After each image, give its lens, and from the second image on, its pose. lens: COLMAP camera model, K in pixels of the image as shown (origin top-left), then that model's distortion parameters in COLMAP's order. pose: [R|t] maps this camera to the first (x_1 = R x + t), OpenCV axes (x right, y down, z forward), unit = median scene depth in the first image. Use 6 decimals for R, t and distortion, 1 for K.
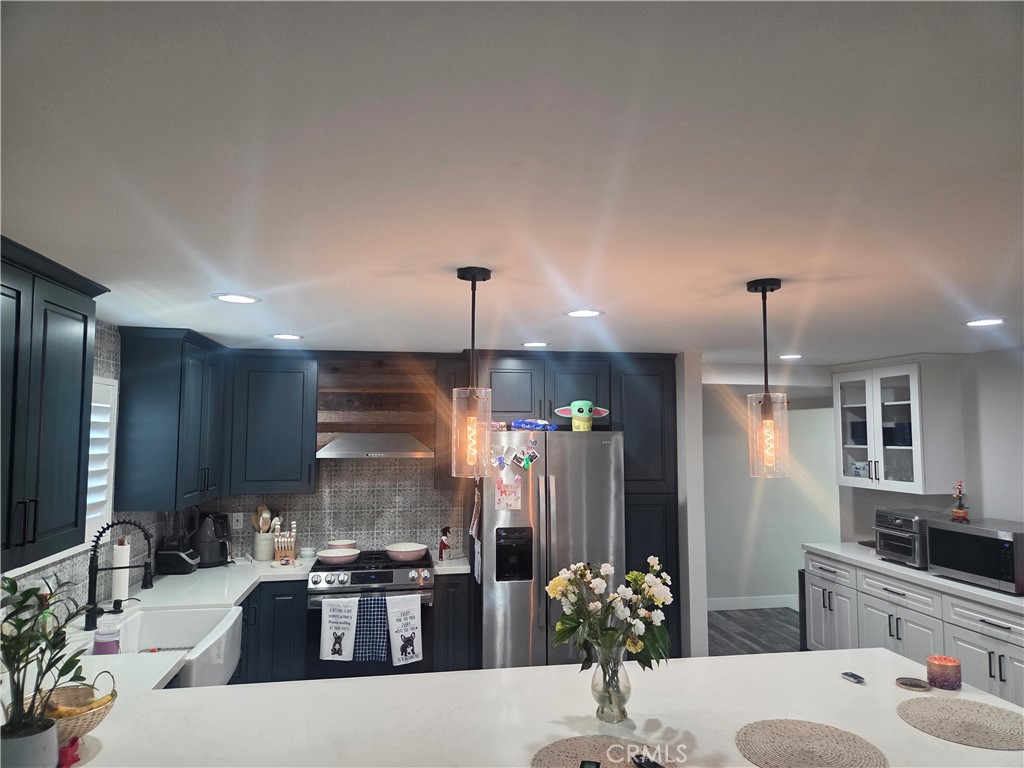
lens RADIAL K [[688.5, 0, 507.6], [0, 688.5, 385.3], [0, 0, 1]] dist [0.070927, -0.066339]
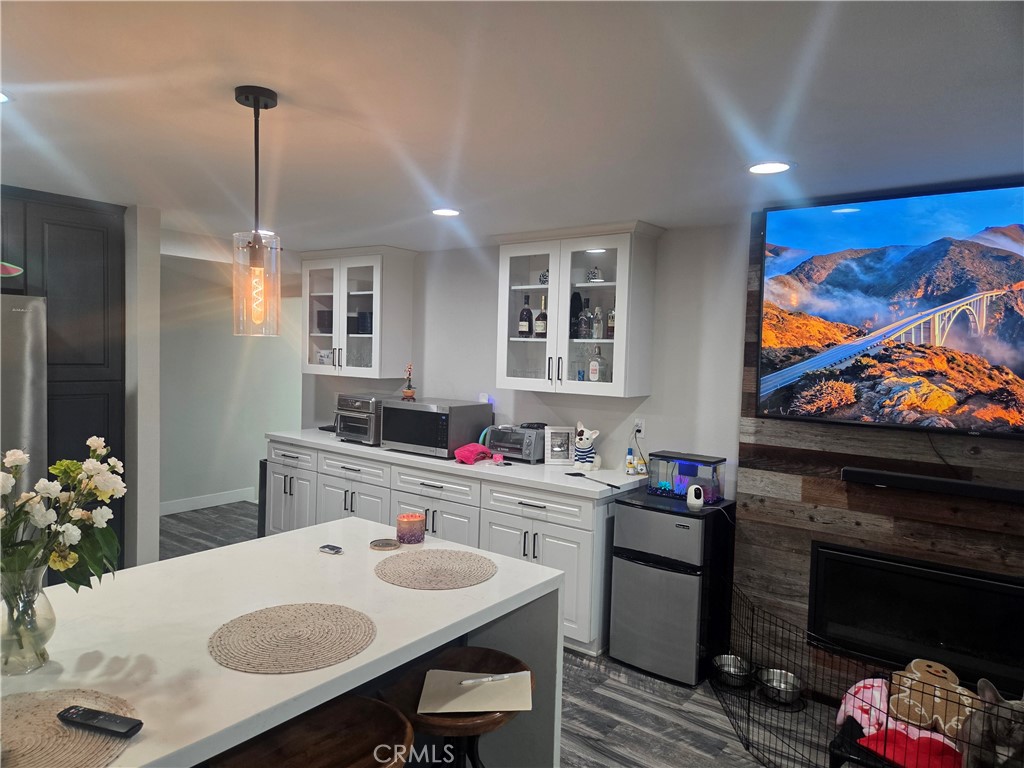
lens RADIAL K [[688.5, 0, 507.6], [0, 688.5, 385.3], [0, 0, 1]] dist [0.070927, -0.066339]
pose [[0.732628, -0.014591, 0.680473, 0.023945], [-0.076819, 0.991609, 0.103969, 0.066633], [-0.676280, -0.128444, 0.725360, 0.152553]]
